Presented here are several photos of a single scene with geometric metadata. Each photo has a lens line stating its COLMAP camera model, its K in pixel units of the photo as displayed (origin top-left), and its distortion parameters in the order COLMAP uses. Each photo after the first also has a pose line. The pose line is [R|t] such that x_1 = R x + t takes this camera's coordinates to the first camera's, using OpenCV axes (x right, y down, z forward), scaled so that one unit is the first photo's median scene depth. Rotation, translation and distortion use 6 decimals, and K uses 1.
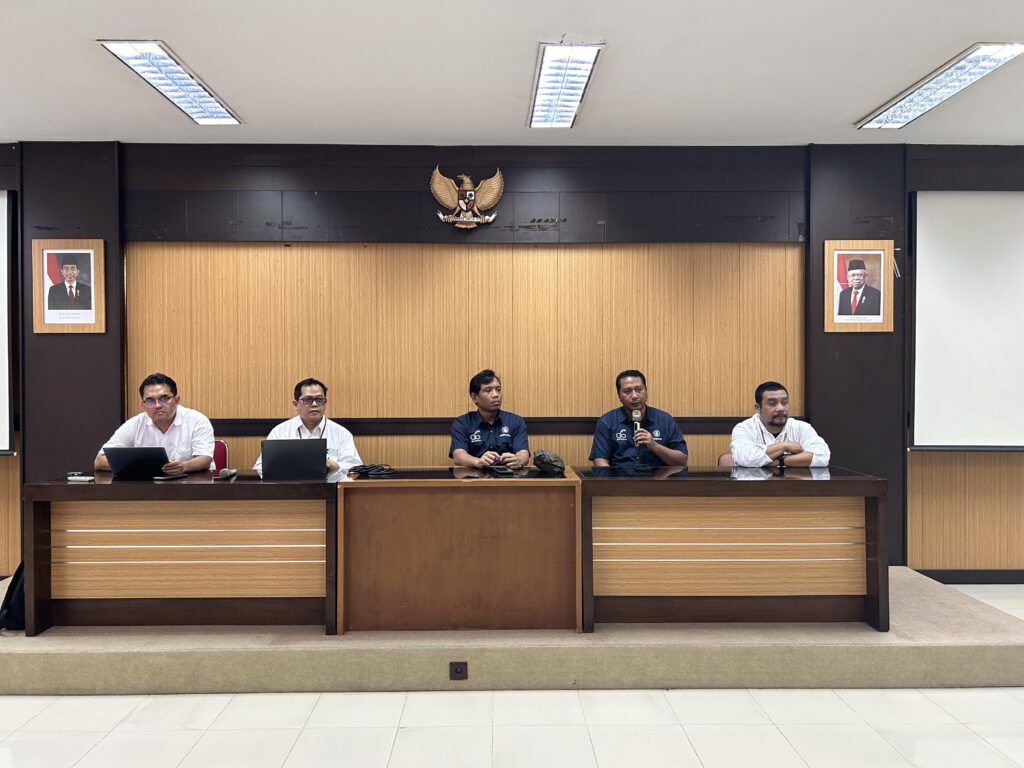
lens RADIAL K [[766.5, 0, 493.2], [0, 766.5, 380.1], [0, 0, 1]] dist [0.069879, -0.078140]
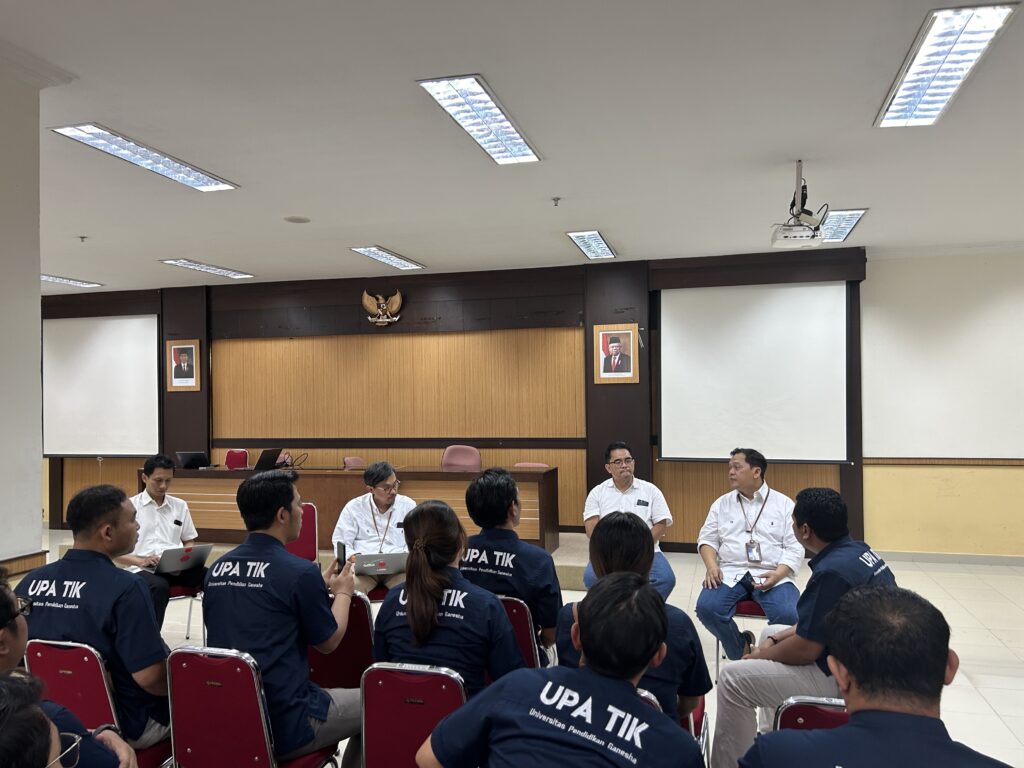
lens RADIAL K [[766.5, 0, 511.5], [0, 766.5, 391.6], [0, 0, 1]] dist [0.069879, -0.078140]
pose [[0.960595, -0.013610, -0.277620, 0.695182], [0.009688, 0.999833, -0.015494, -0.023664], [0.277784, 0.012194, 0.960566, -0.531303]]
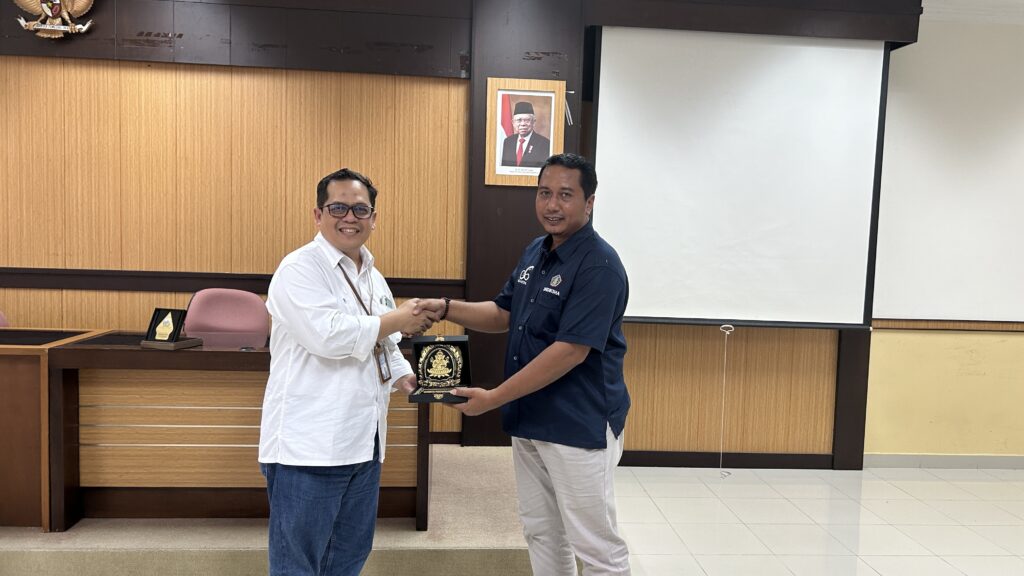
lens RADIAL K [[771.9, 0, 518.3], [0, 771.9, 290.1], [0, 0, 1]] dist [0.066055, -0.083810]
pose [[0.997221, 0.029254, 0.068519, 0.408598], [-0.033543, 0.997494, 0.062297, 0.001995], [-0.066525, -0.064422, 0.995703, 0.117371]]
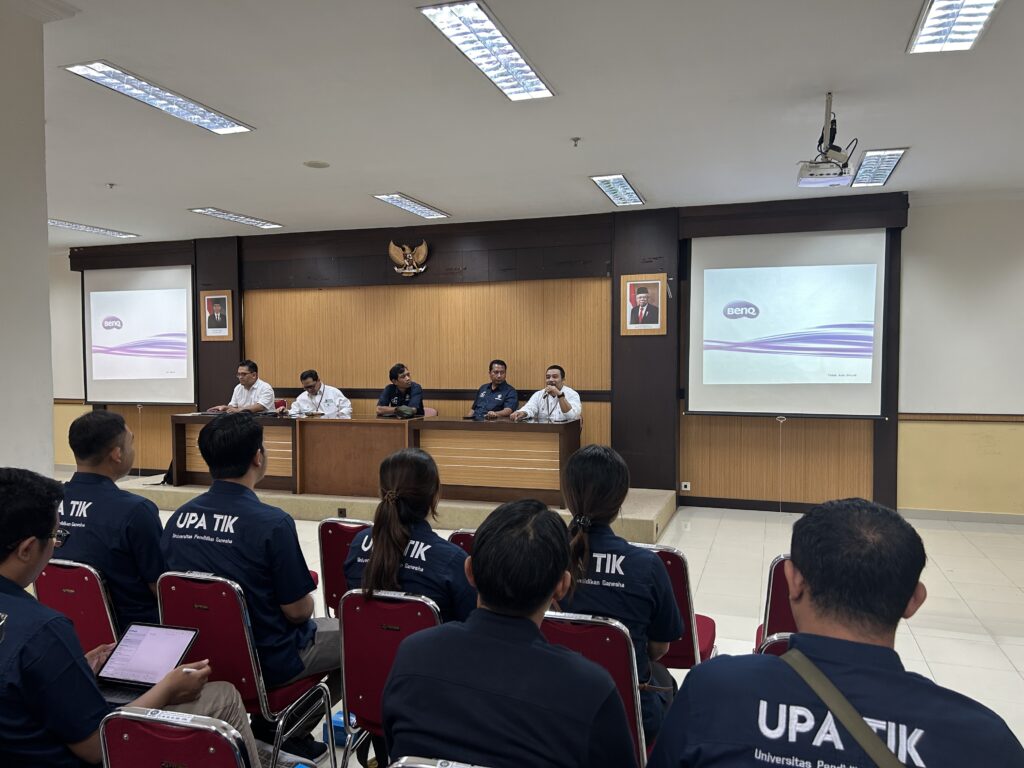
lens RADIAL K [[766.5, 0, 507.4], [0, 766.5, 391.7], [0, 0, 1]] dist [0.069879, -0.078140]
pose [[0.941910, 0.011930, -0.335654, 0.727221], [0.000339, 0.999335, 0.036472, -0.006045], [0.335865, -0.034468, 0.941279, -0.511137]]
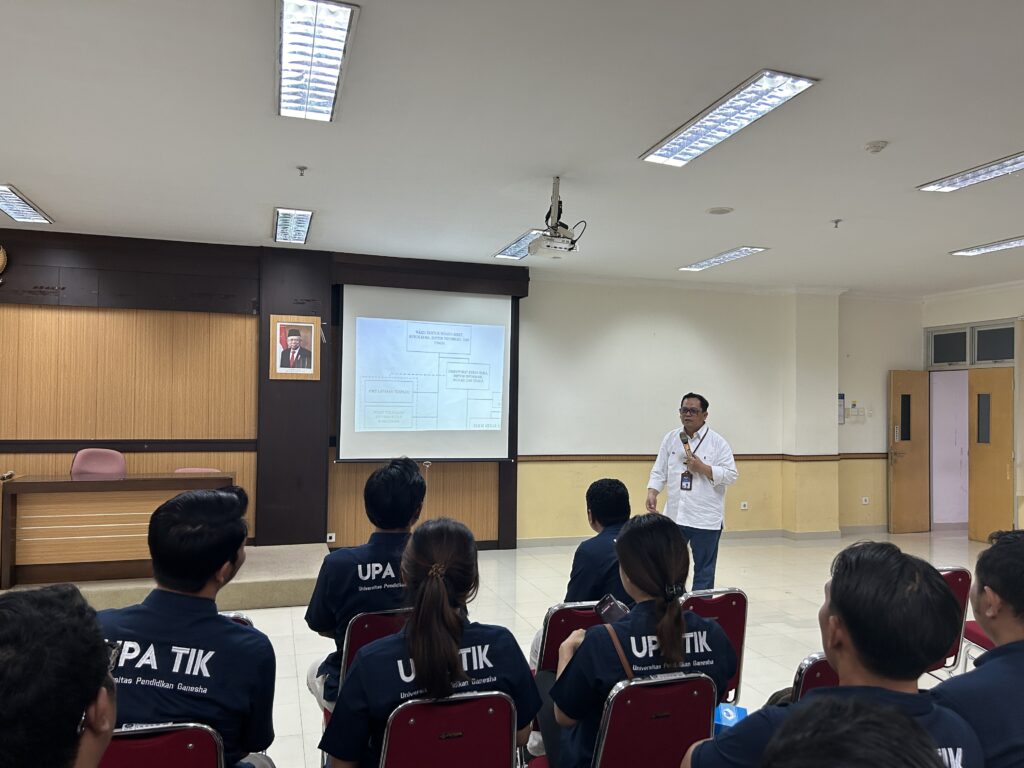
lens RADIAL K [[766.5, 0, 508.9], [0, 766.5, 388.7], [0, 0, 1]] dist [0.069879, -0.078140]
pose [[0.958633, 0.019416, 0.283981, 0.446594], [-0.012551, 0.999584, -0.025974, -0.013168], [-0.284367, 0.021335, 0.958478, -0.475851]]
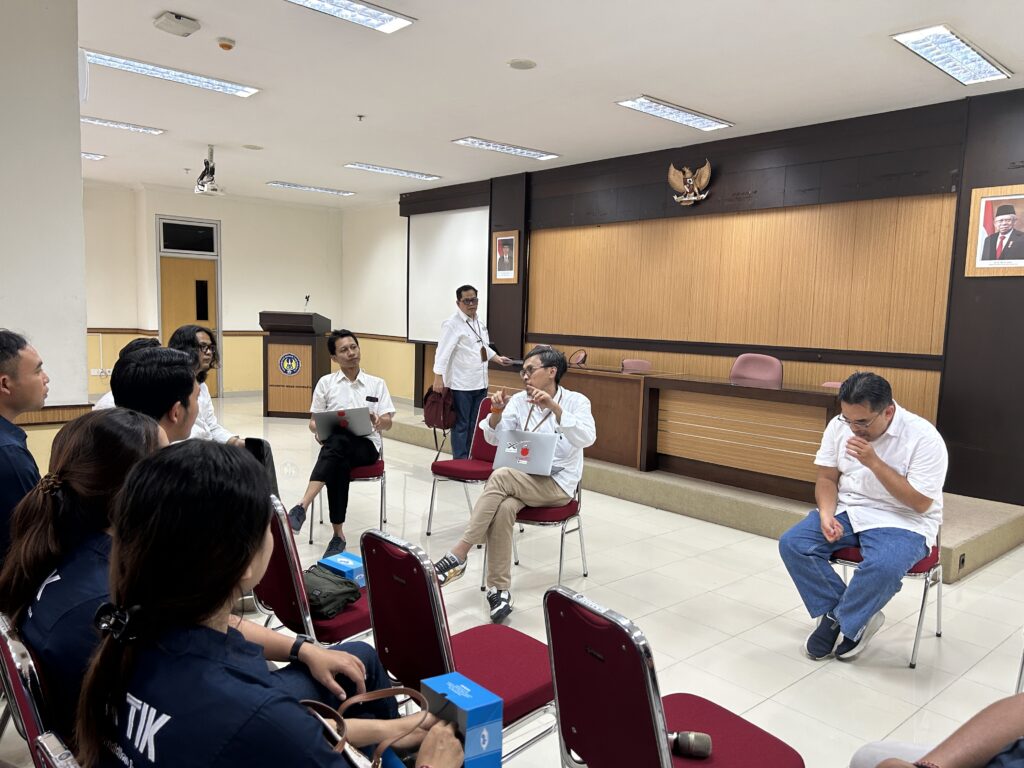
lens RADIAL K [[766.5, 0, 517.9], [0, 766.5, 393.5], [0, 0, 1]] dist [0.069879, -0.078140]
pose [[0.660196, 0.100769, -0.744303, 0.833511], [-0.035683, 0.994048, 0.102931, 0.009531], [0.750245, -0.041396, 0.659862, -0.173089]]
